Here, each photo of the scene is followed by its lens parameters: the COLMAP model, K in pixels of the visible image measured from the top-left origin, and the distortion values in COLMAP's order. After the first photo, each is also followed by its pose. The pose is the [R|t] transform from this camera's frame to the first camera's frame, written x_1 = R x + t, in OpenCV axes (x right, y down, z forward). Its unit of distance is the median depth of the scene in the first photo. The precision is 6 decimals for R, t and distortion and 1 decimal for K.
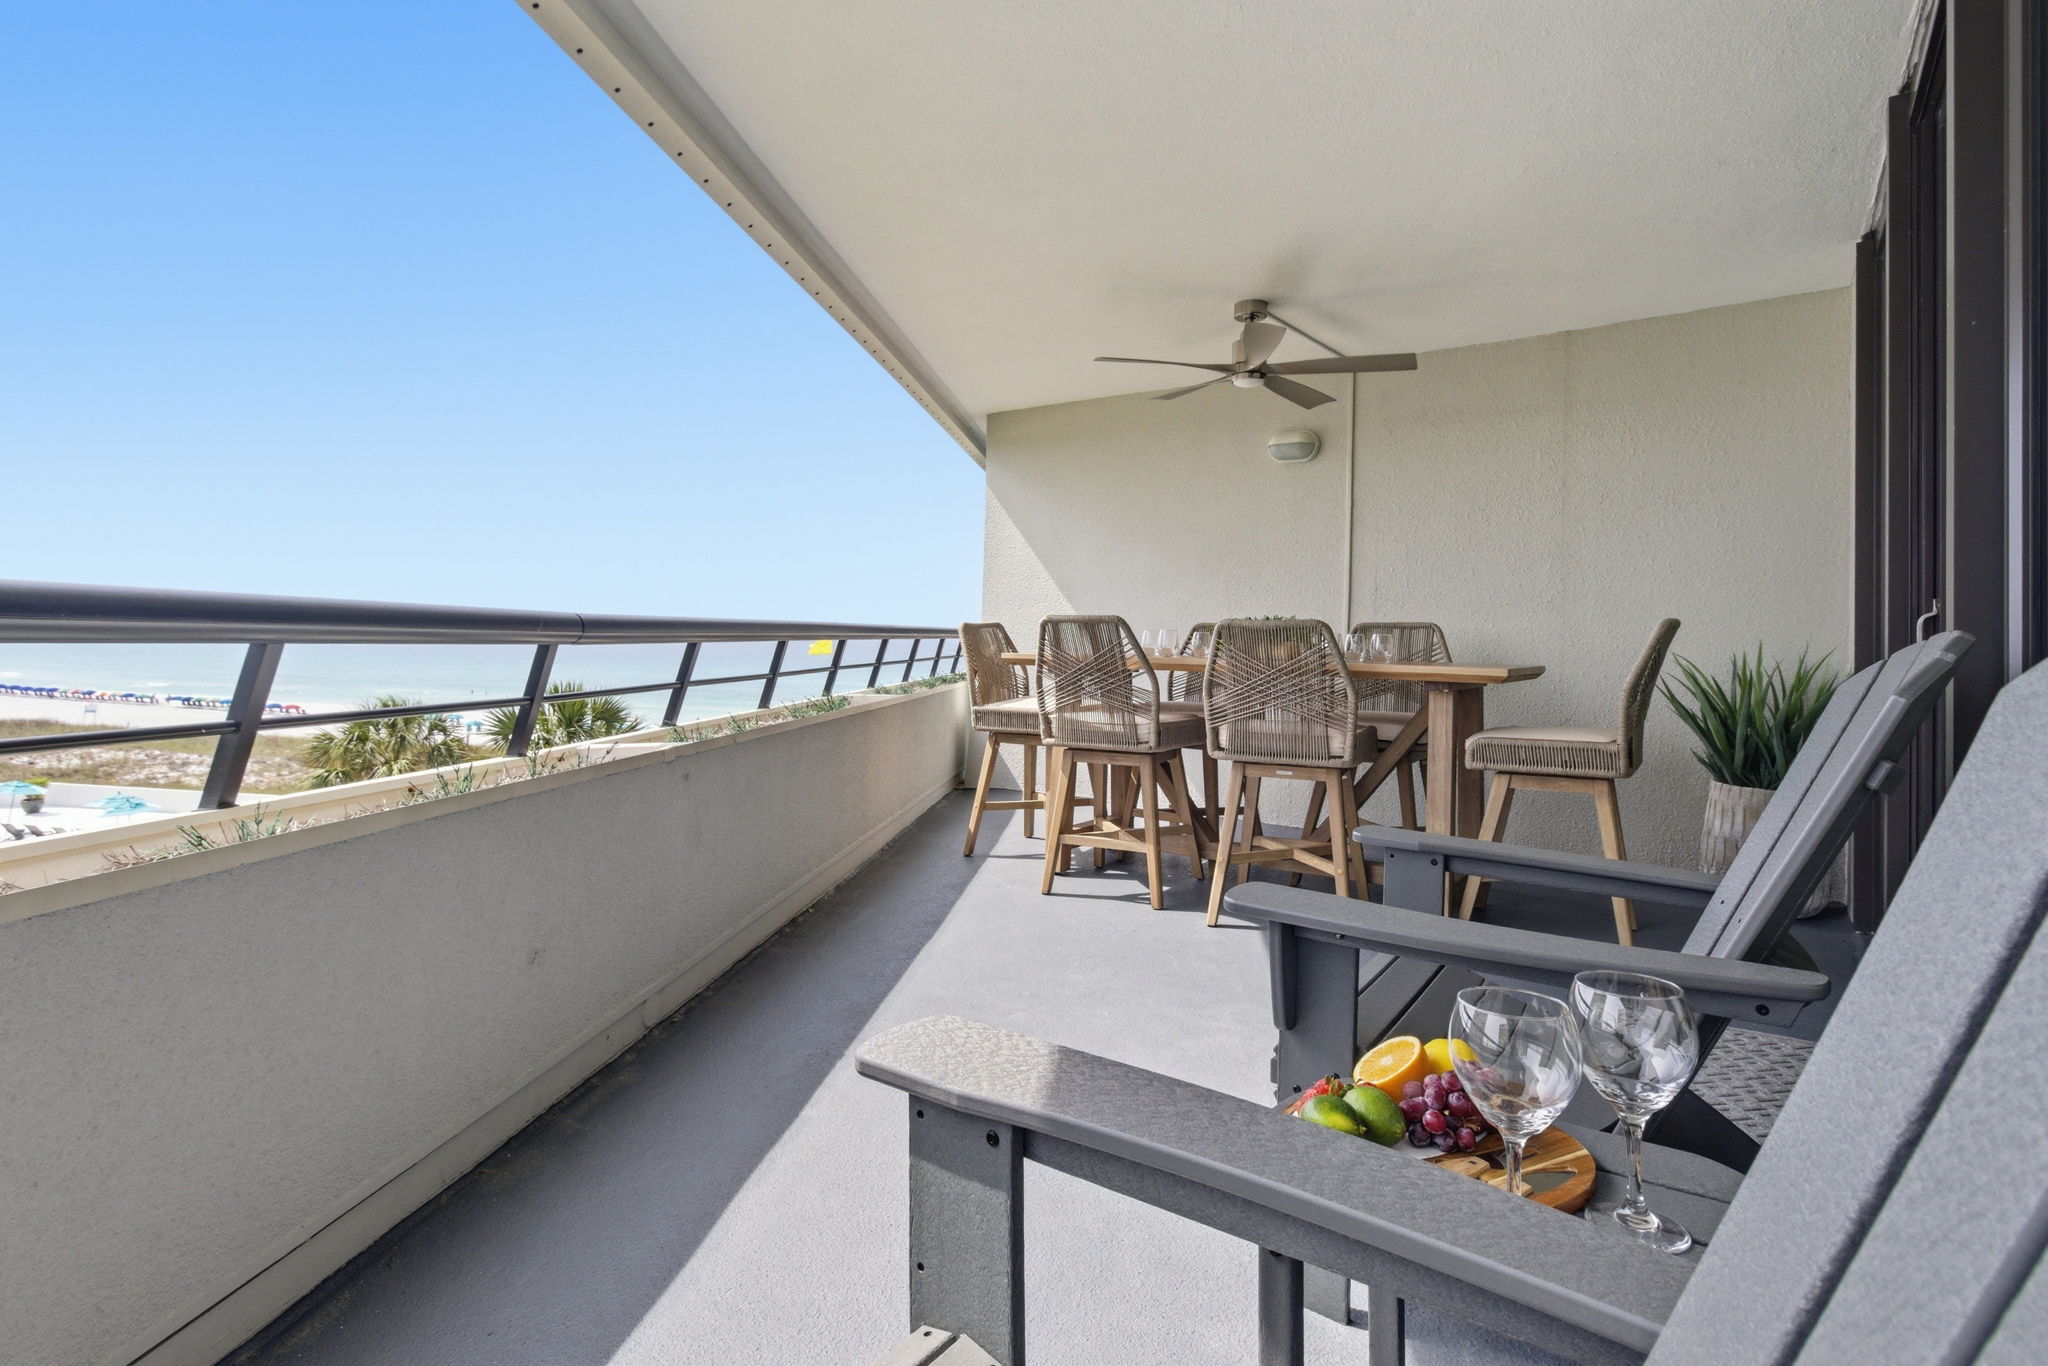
lens RADIAL K [[962.9, 0, 1026.7], [0, 962.9, 610.7], [0, 0, 1]] dist [-0.001787, -0.000251]
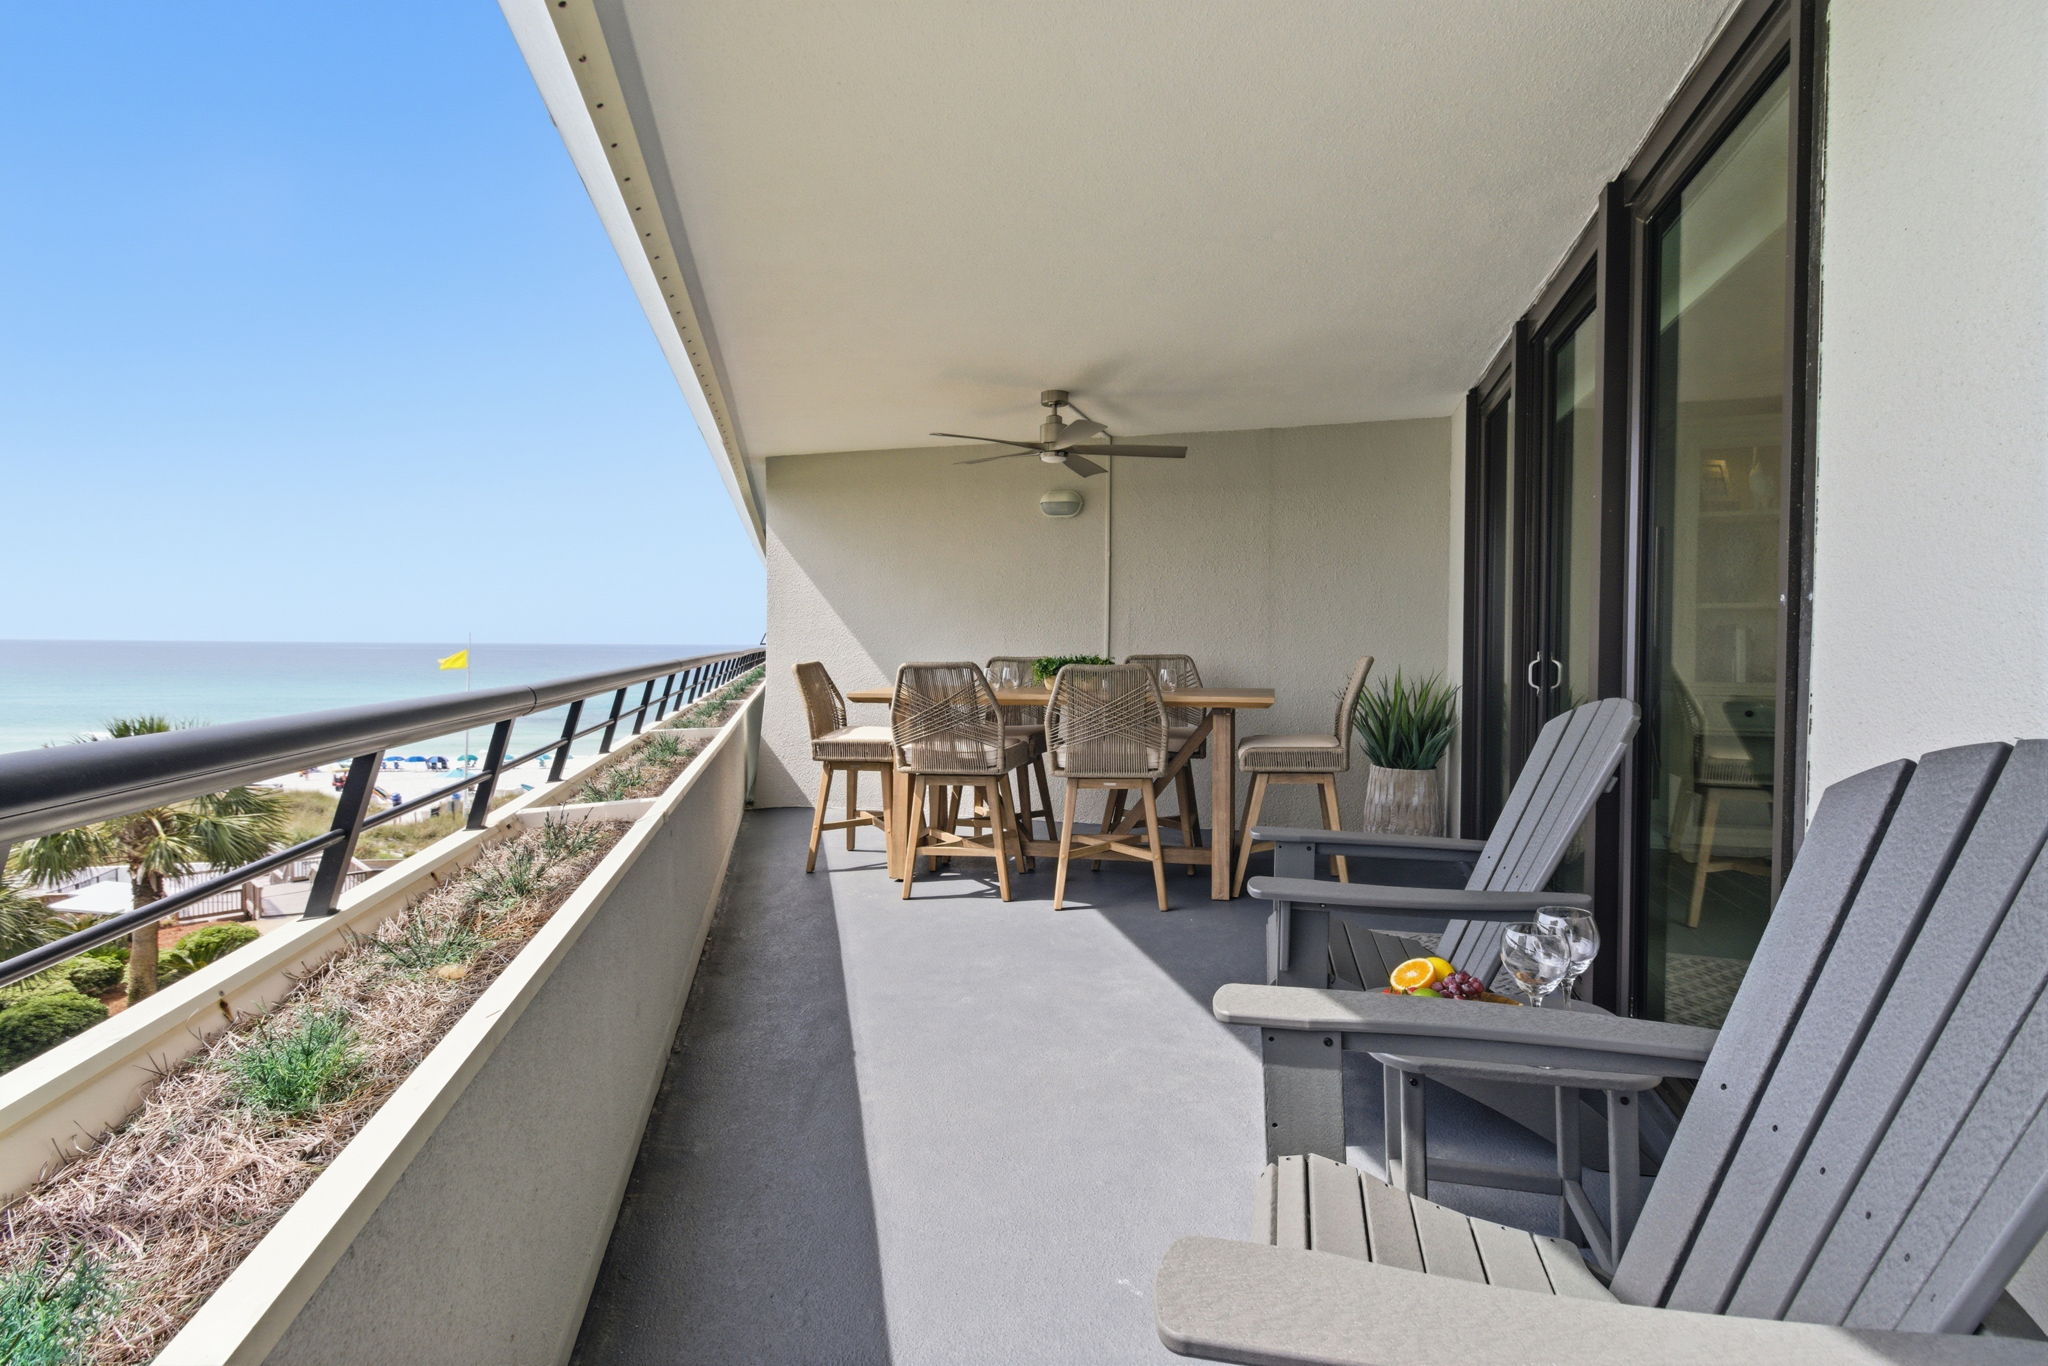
lens RADIAL K [[904.2, 0, 1025.2], [0, 904.2, 671.1], [0, 0, 1]] dist [-0.079595, 0.104303]
pose [[0.943552, -0.030471, 0.329821, -0.195511], [0.012371, 0.998307, 0.056838, -0.041599], [-0.330995, -0.049550, 0.942331, -0.058911]]
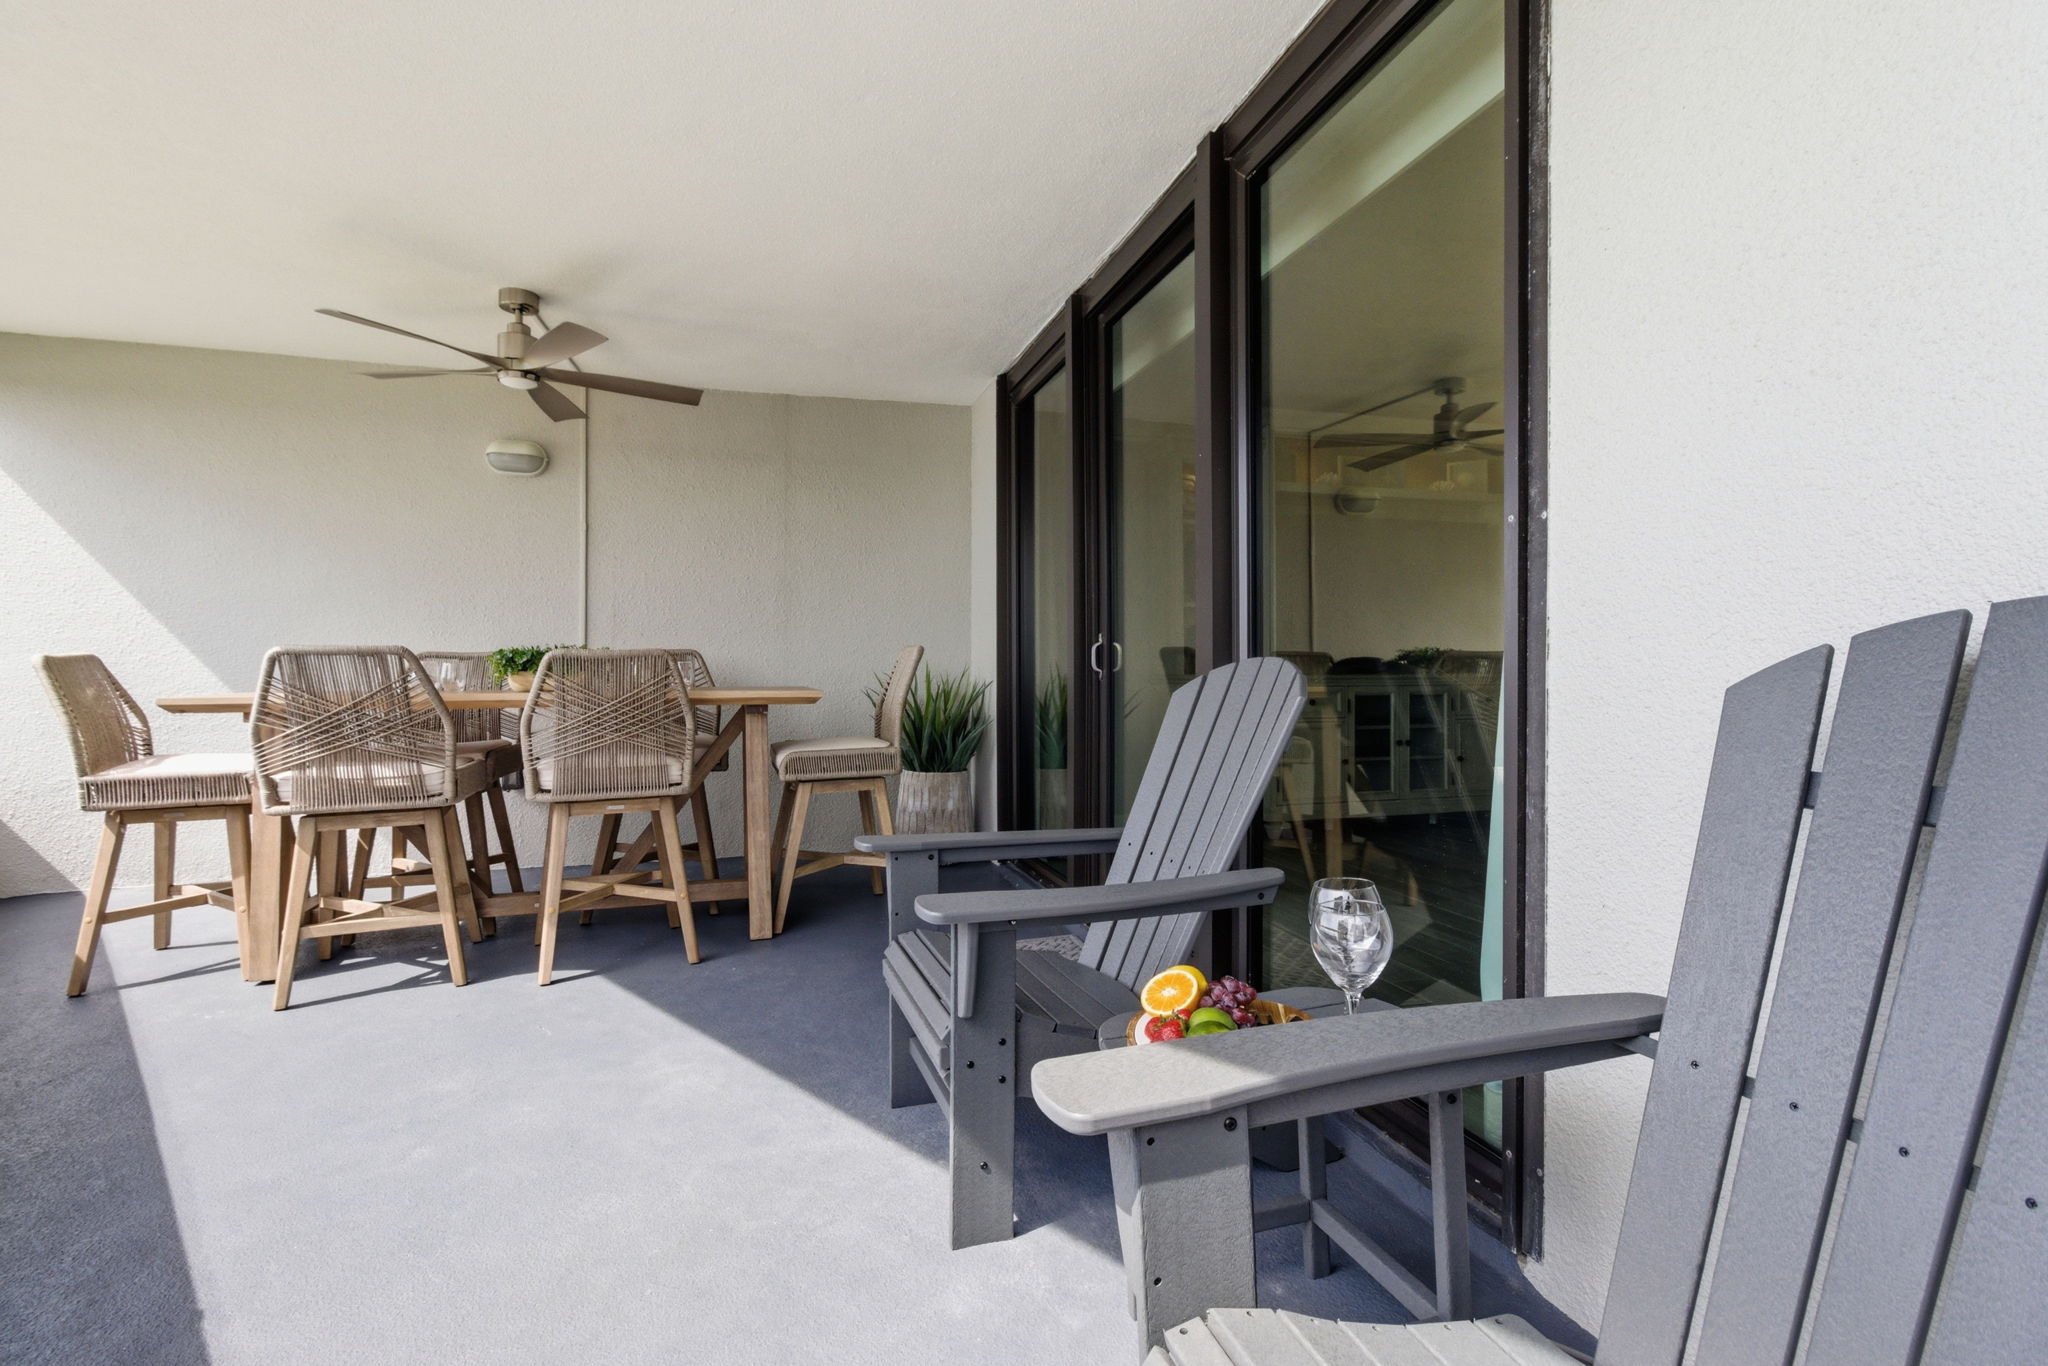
lens RADIAL K [[946.3, 0, 996.9], [0, 946.3, 685.2], [0, 0, 1]] dist [-0.003854, 0.009297]
pose [[0.637069, -0.035231, 0.770001, -0.188889], [-0.005356, 0.998728, 0.050128, -0.002890], [-0.770788, -0.036059, 0.636070, 0.095812]]
